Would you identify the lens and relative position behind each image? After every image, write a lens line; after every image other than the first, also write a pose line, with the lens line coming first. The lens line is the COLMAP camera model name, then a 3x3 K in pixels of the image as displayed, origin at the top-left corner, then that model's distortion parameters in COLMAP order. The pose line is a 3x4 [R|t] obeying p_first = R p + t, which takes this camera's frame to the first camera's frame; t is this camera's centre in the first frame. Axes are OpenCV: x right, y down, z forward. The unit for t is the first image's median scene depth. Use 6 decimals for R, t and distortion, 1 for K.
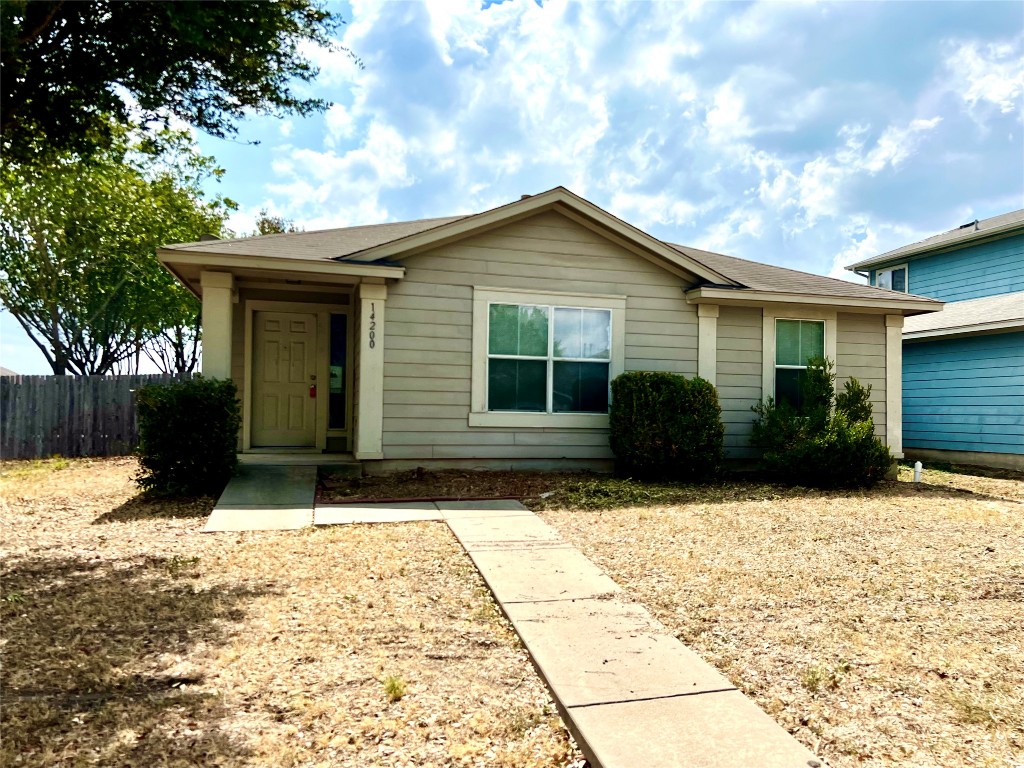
lens RADIAL K [[768.9, 0, 512.0], [0, 768.9, 384.0], [0, 0, 1]] dist [0.051368, -0.043771]
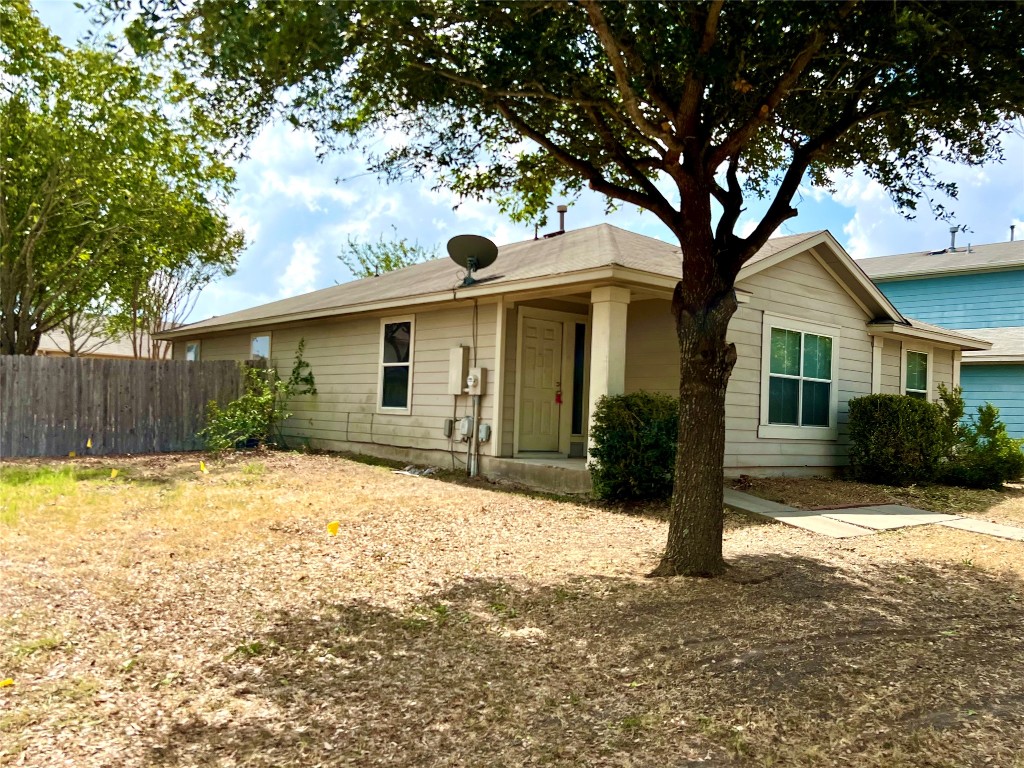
lens RADIAL K [[768.9, 0, 512.0], [0, 768.9, 384.0], [0, 0, 1]] dist [0.051368, -0.043771]
pose [[0.936649, 0.036239, 0.348391, -0.707205], [-0.041156, 0.999130, 0.006721, -0.013374], [-0.347844, -0.020634, 0.937325, 0.071424]]
